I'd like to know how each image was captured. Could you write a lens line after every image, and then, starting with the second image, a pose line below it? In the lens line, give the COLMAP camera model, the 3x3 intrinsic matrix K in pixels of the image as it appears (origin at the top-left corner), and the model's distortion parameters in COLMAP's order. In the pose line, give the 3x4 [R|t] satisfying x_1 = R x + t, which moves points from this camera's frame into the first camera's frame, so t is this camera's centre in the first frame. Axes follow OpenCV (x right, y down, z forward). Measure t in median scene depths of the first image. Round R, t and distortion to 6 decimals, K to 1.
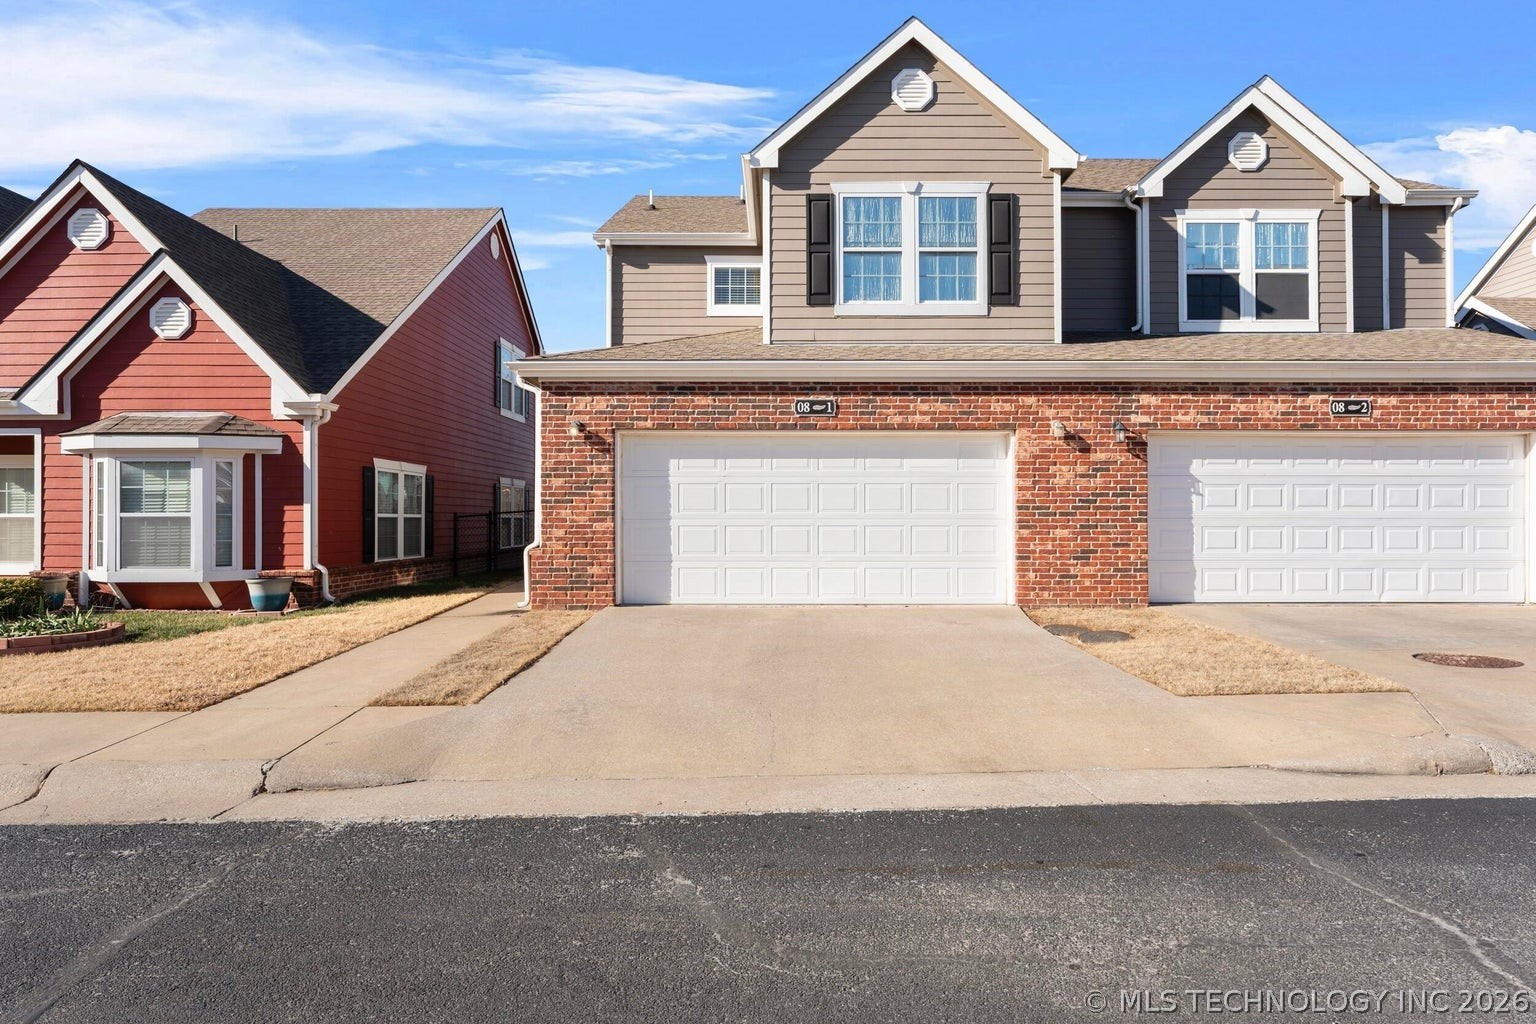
lens RADIAL K [[882.5, 0, 768.0], [0, 882.5, 512.0], [0, 0, 1]] dist [-0.008560, -0.000745]
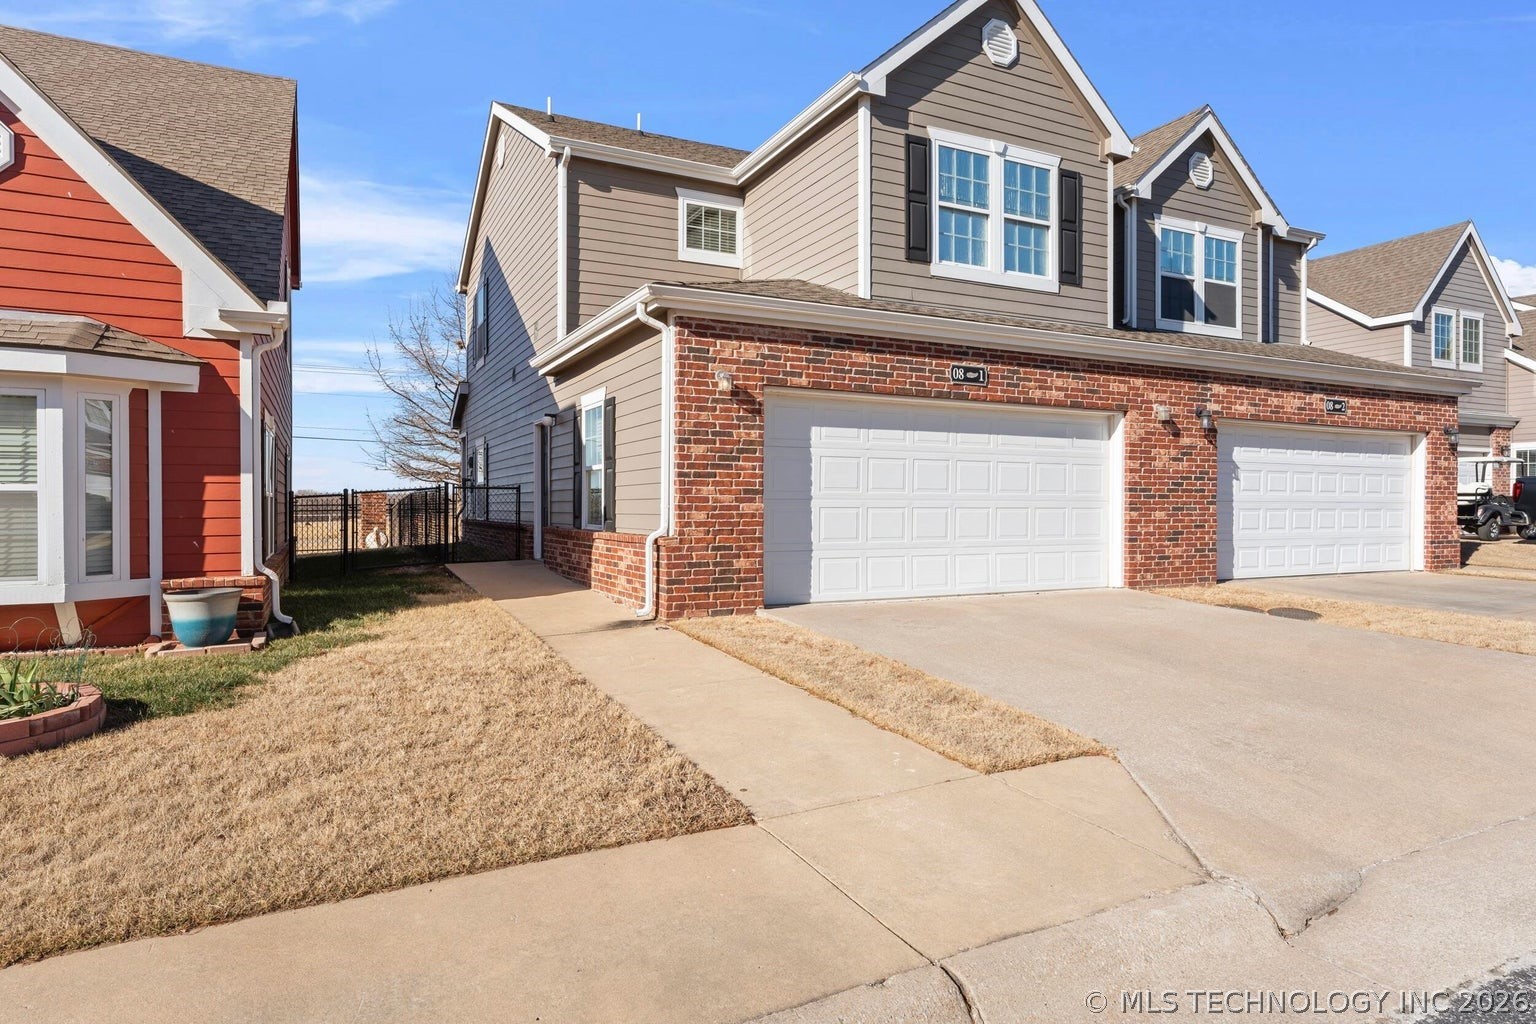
lens RADIAL K [[893.4, 0, 768.0], [0, 893.4, 512.0], [0, 0, 1]] dist [-0.005742, 0.000038]
pose [[0.894965, -0.000543, 0.446137, -0.517735], [-0.005219, 0.999918, 0.011687, 0.010312], [-0.446107, -0.012788, 0.894888, 0.274402]]
